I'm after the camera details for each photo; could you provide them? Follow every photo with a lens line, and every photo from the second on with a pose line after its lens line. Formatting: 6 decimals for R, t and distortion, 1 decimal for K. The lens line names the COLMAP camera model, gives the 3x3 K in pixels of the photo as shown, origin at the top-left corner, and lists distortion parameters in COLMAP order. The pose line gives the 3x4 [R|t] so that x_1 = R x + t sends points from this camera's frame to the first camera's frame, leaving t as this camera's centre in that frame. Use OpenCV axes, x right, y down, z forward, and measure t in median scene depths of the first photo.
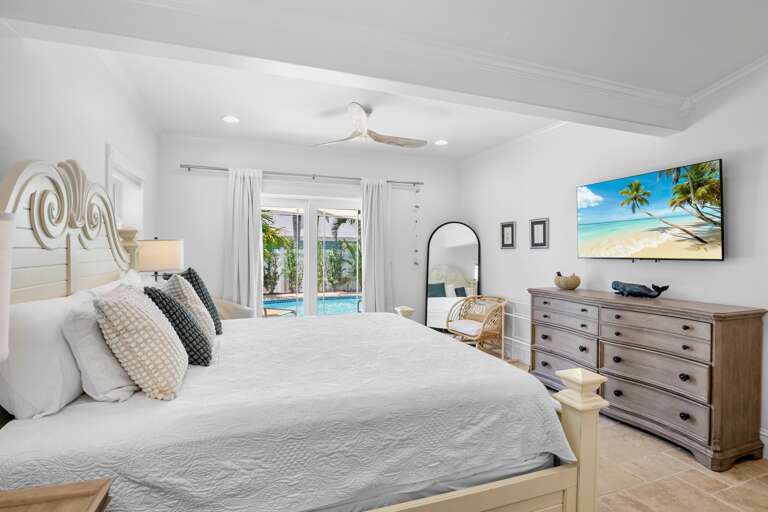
lens RADIAL K [[393.9, 0, 384.0], [0, 393.9, 256.0], [0, 0, 1]] dist [-0.001745, -0.000233]
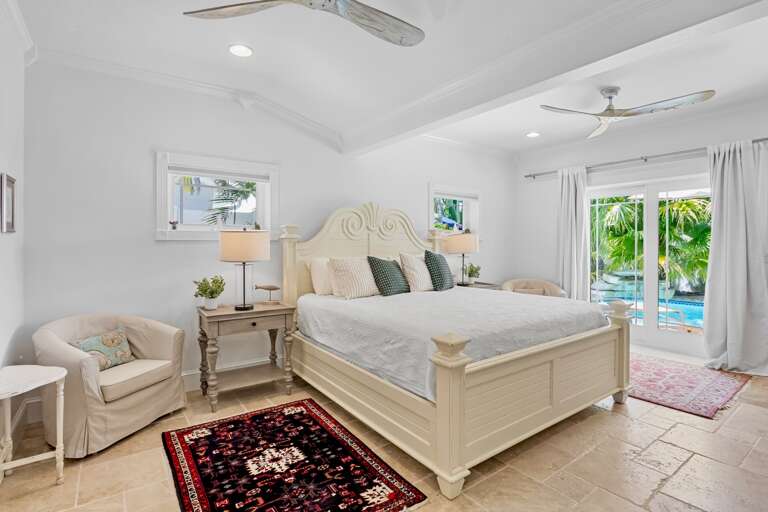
lens RADIAL K [[381.6, 0, 381.1], [0, 381.6, 247.0], [0, 0, 1]] dist [-0.019802, -0.000392]
pose [[0.253983, -0.001626, -0.967207, 0.582038], [-0.006020, 0.999977, -0.003262, 0.013634], [0.967190, 0.006652, 0.253967, 0.192637]]
